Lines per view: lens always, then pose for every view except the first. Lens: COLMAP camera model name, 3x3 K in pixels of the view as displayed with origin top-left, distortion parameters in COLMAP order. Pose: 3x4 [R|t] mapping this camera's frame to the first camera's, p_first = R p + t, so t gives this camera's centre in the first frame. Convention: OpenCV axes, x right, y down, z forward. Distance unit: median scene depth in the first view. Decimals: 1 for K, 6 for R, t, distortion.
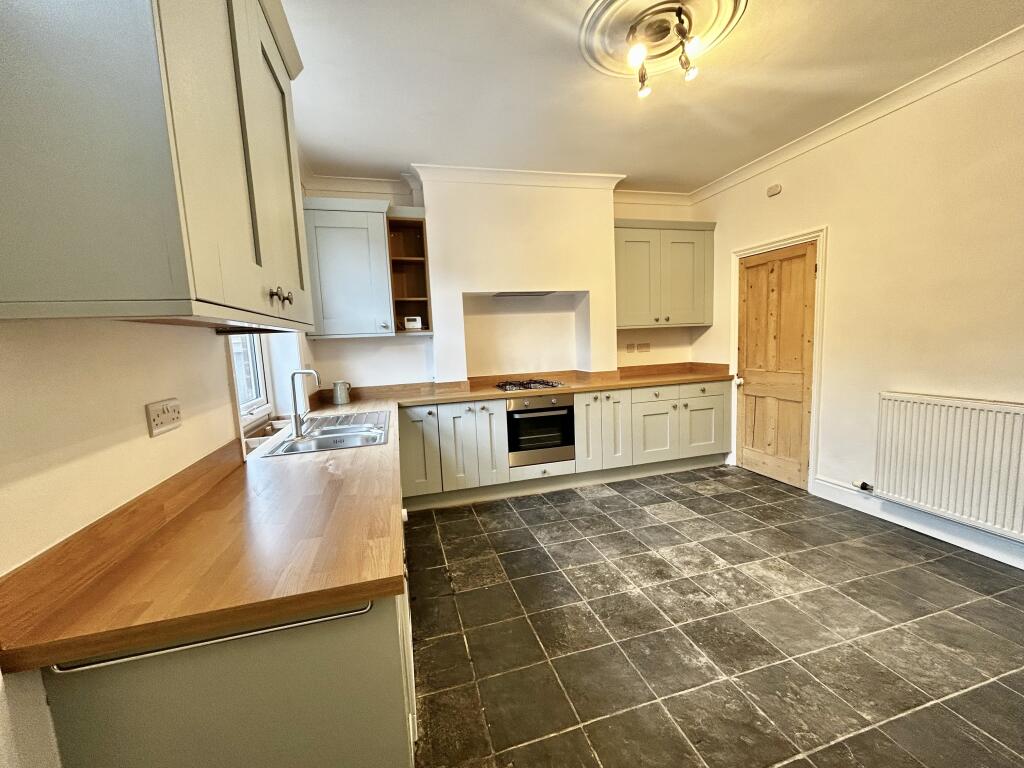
lens RADIAL K [[416.4, 0, 515.6], [0, 416.4, 384.6], [0, 0, 1]] dist [-0.002668, 0.001343]
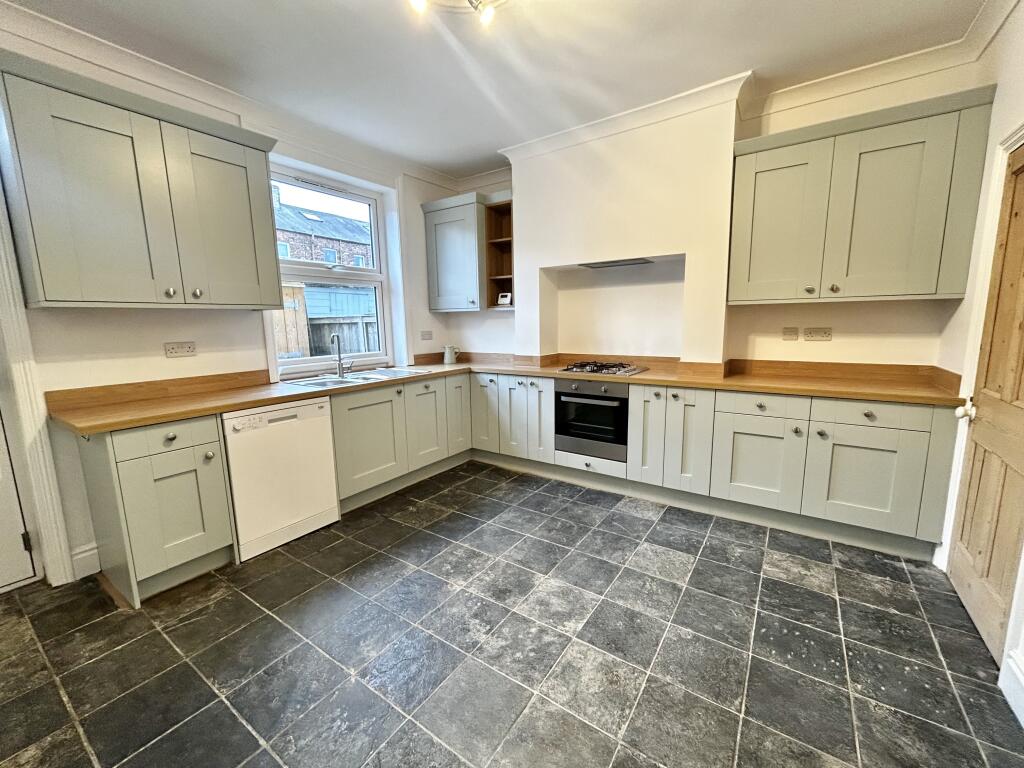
lens RADIAL K [[416.4, 0, 514.9], [0, 416.4, 385.2], [0, 0, 1]] dist [-0.002668, 0.001343]
pose [[0.641044, 0.150597, -0.752584, 0.644123], [-0.096208, 0.988593, 0.115875, -0.052716], [0.761450, -0.001876, 0.648221, 0.307076]]
